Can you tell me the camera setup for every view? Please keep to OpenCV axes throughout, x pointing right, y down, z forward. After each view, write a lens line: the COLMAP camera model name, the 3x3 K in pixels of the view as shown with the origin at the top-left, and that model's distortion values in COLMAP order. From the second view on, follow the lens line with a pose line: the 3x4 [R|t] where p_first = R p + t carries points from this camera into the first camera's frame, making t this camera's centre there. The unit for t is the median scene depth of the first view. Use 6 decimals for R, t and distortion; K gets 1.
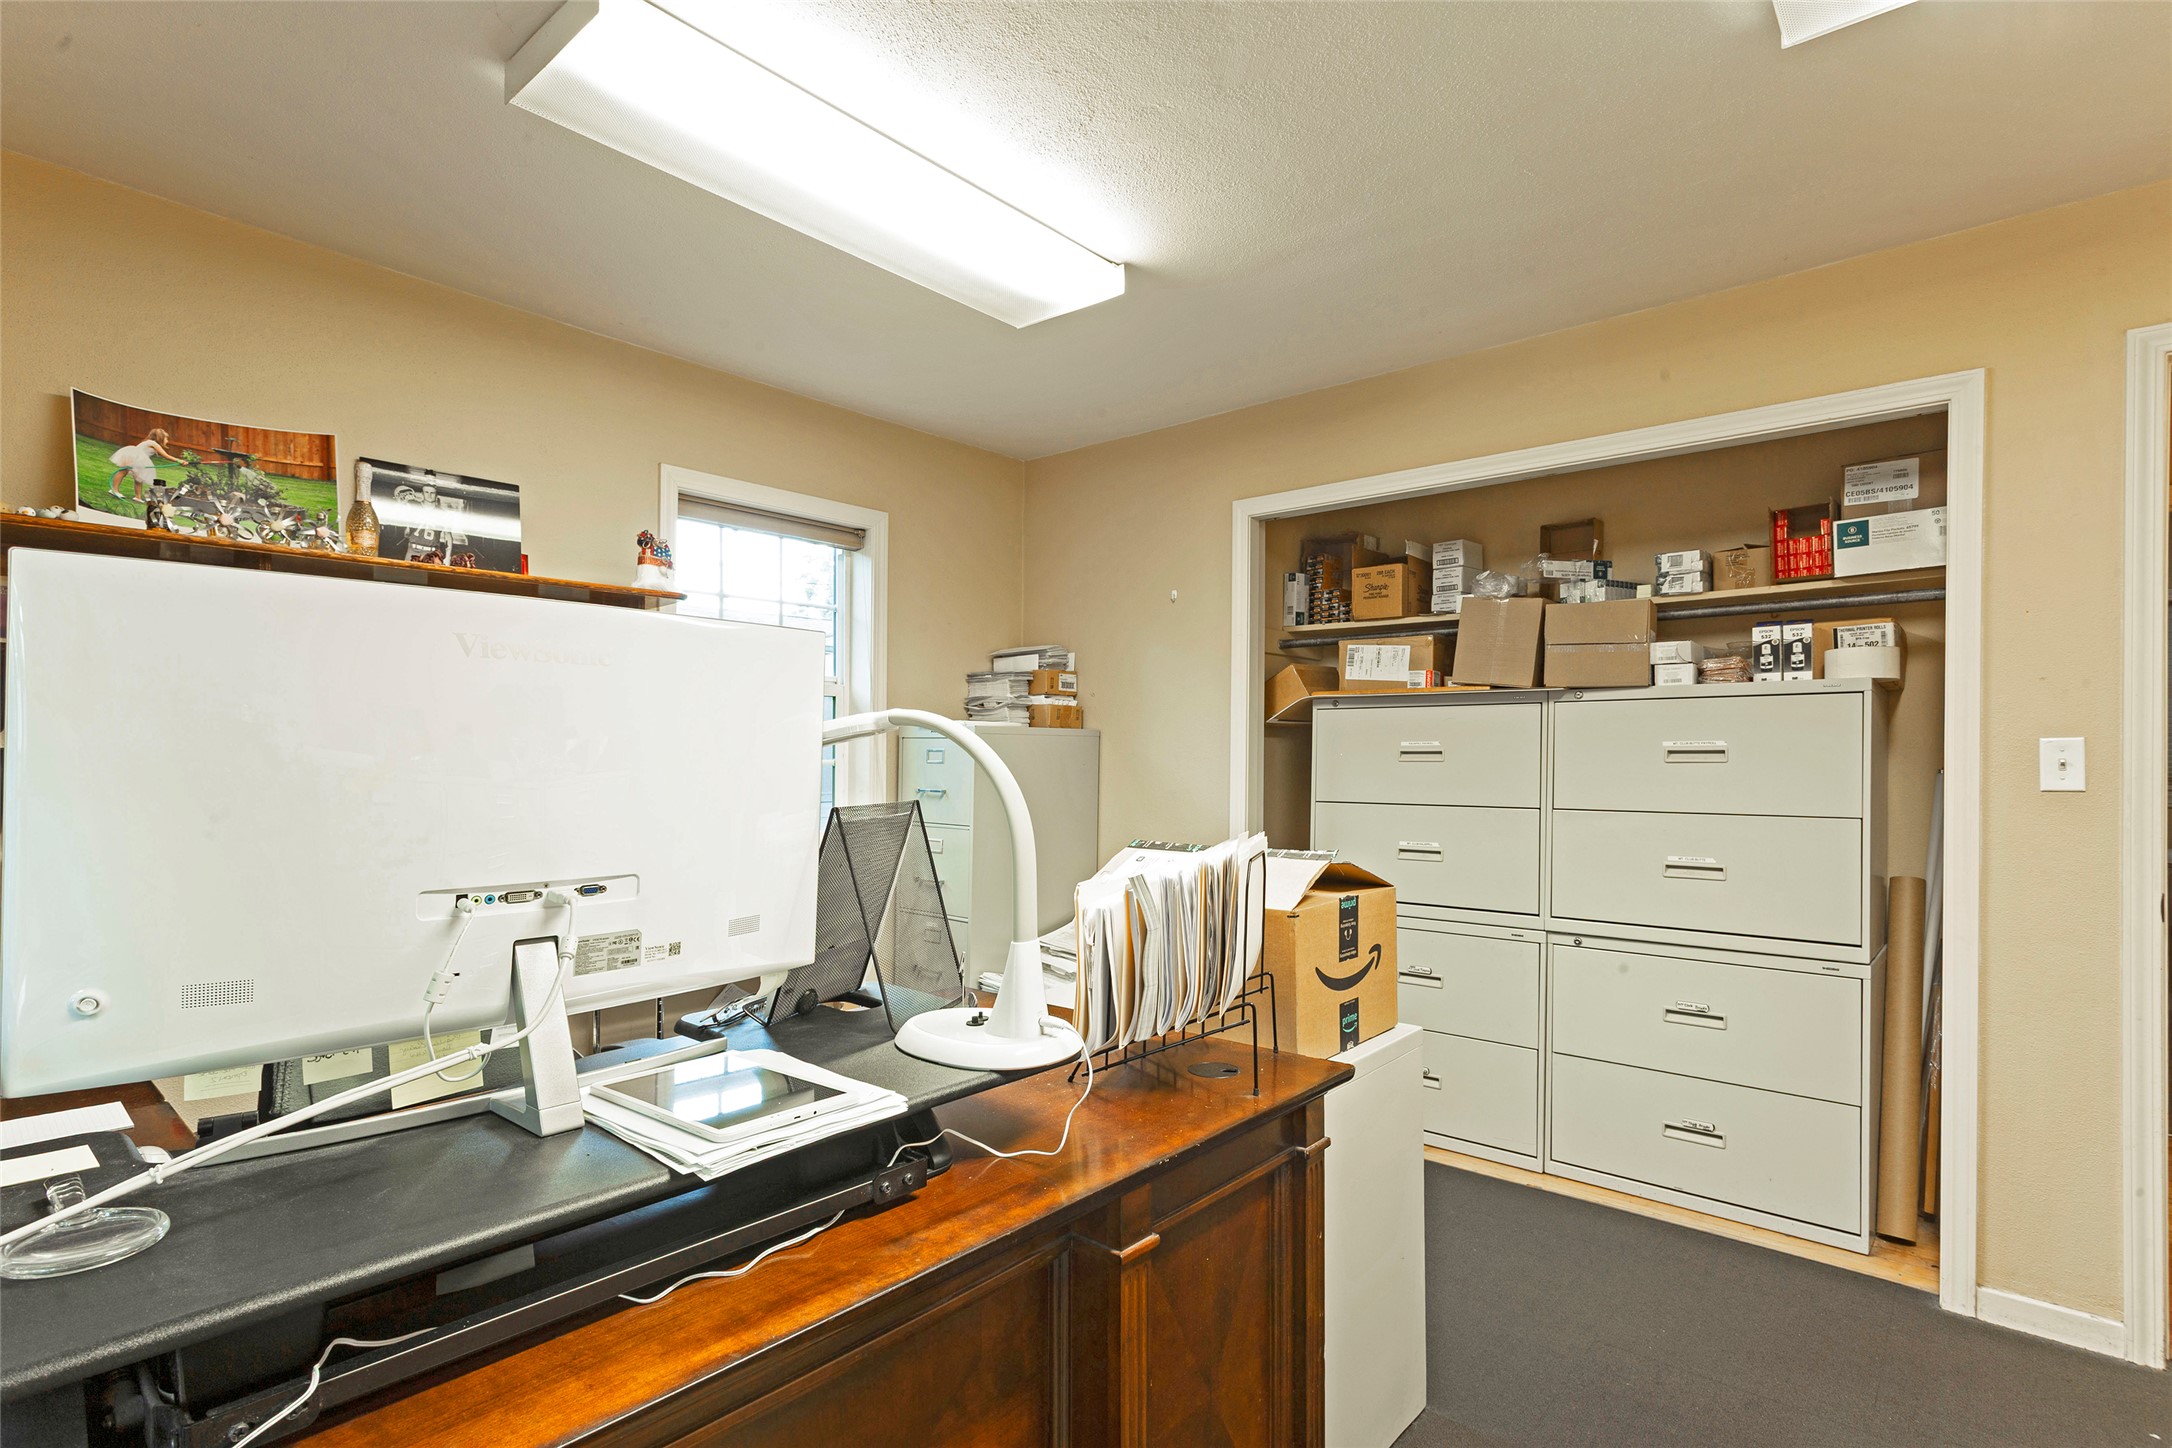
lens RADIAL K [[1059.7, 0, 1086.0], [0, 1059.7, 724.0], [0, 0, 1]] dist [0.000536, 0.000017]
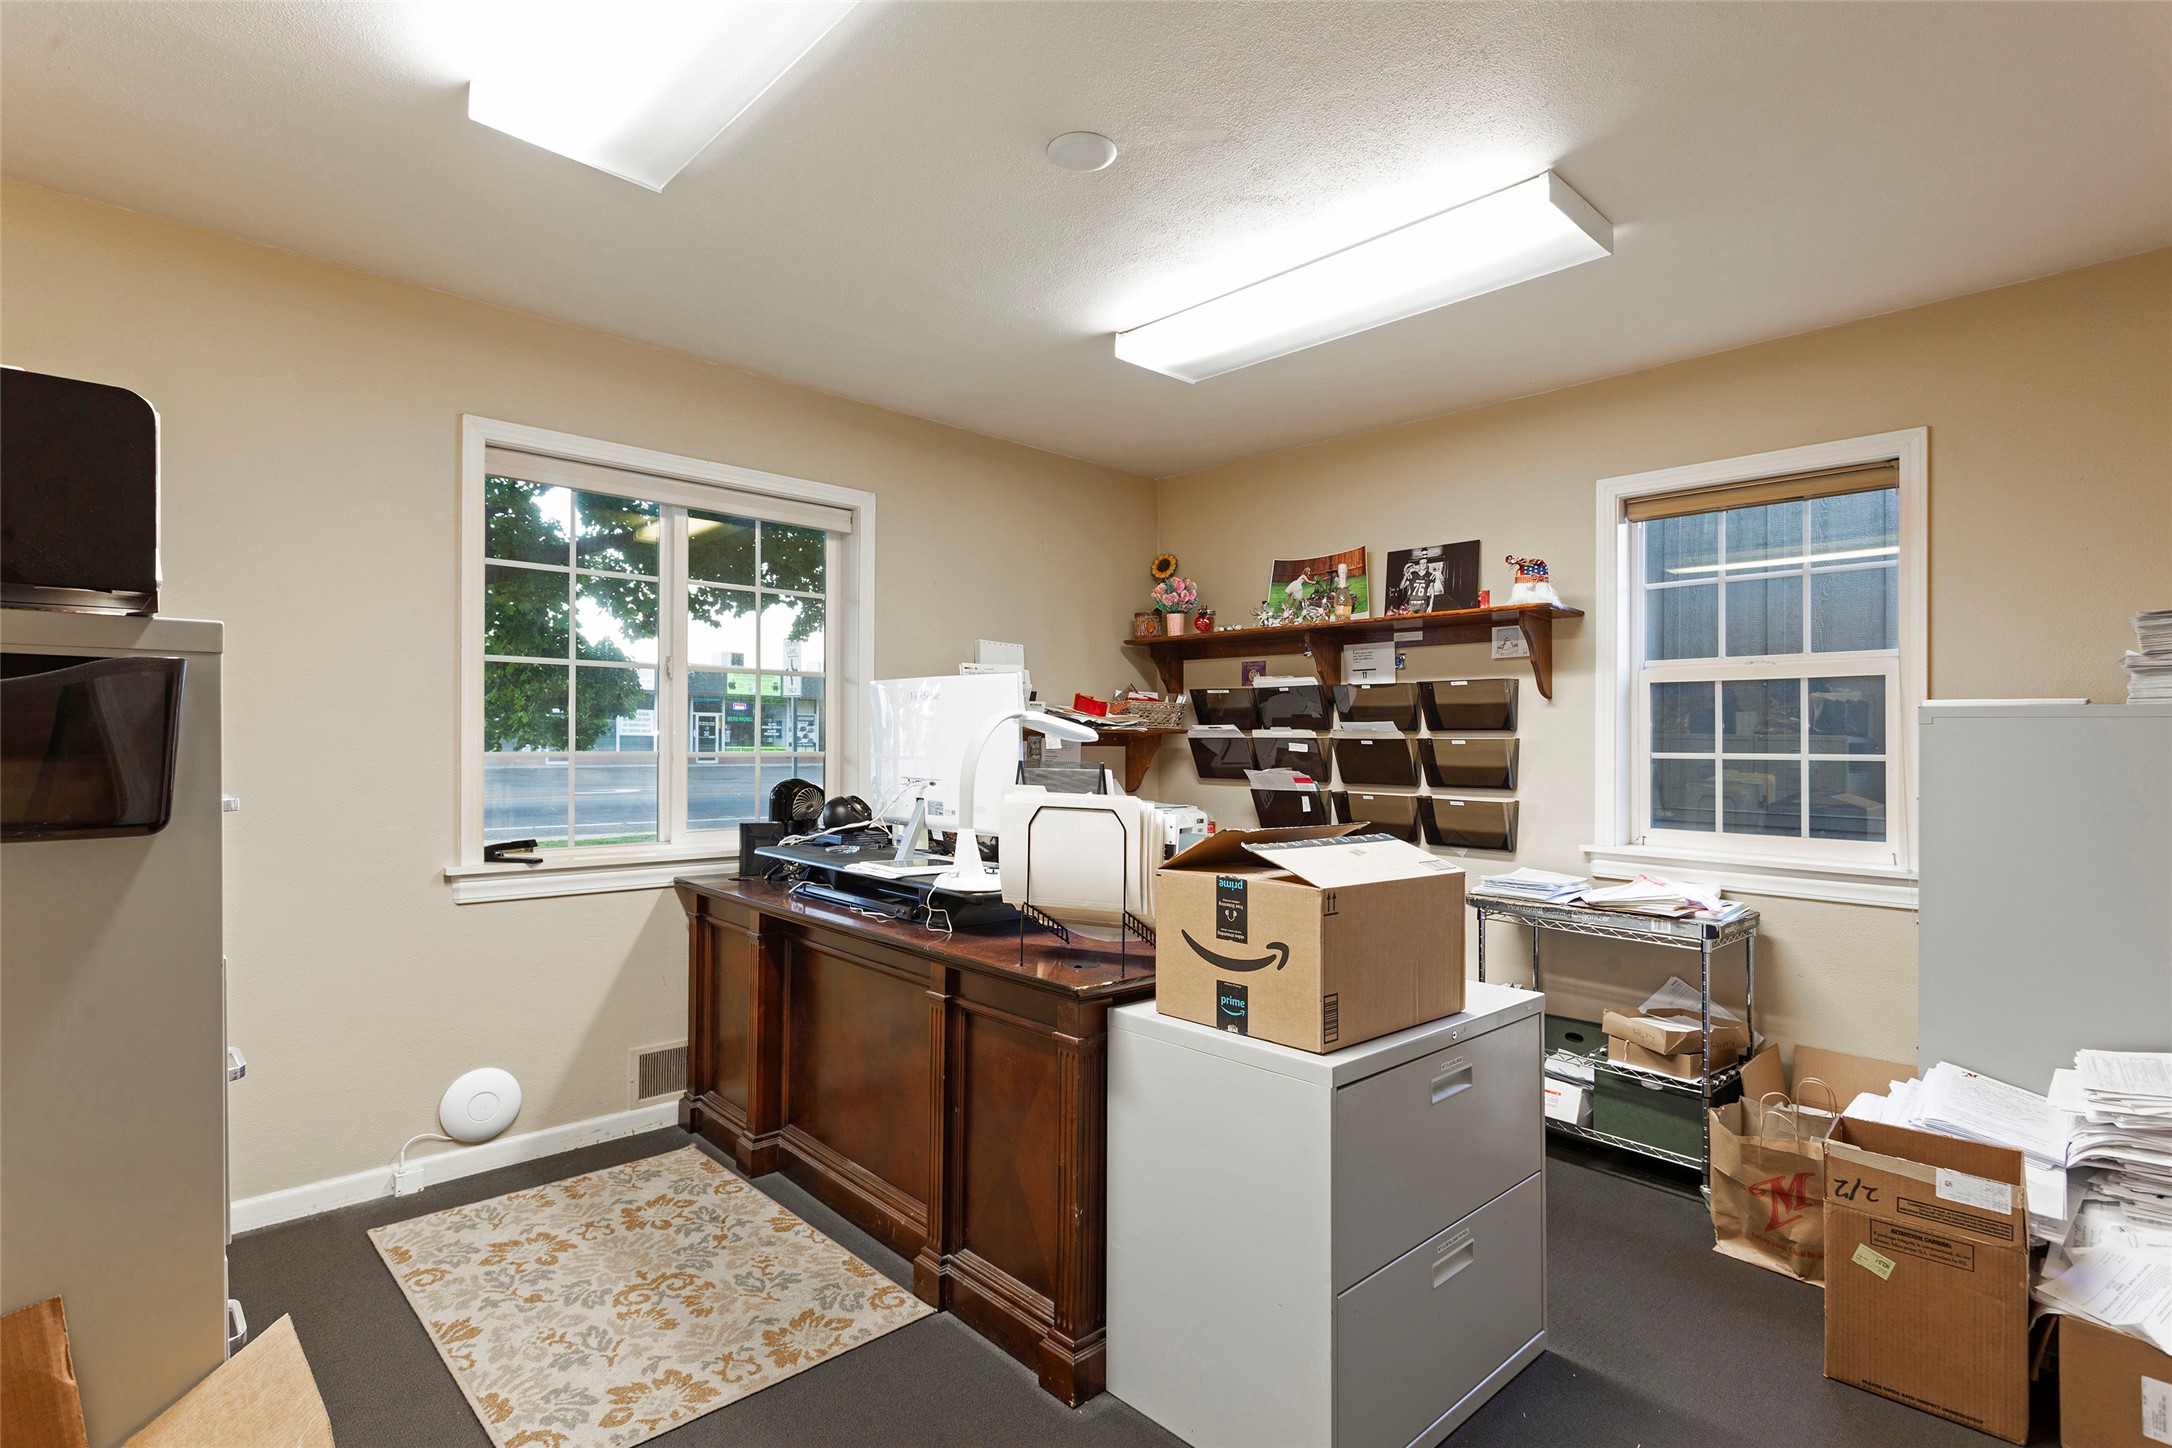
lens RADIAL K [[1059.7, 0, 1086.0], [0, 1059.7, 724.0], [0, 0, 1]] dist [0.000536, 0.000017]
pose [[-0.105186, -0.020318, -0.994245, 1.205302], [0.013015, 0.999677, -0.021806, 0.039726], [0.994367, -0.015234, -0.104888, 0.943092]]
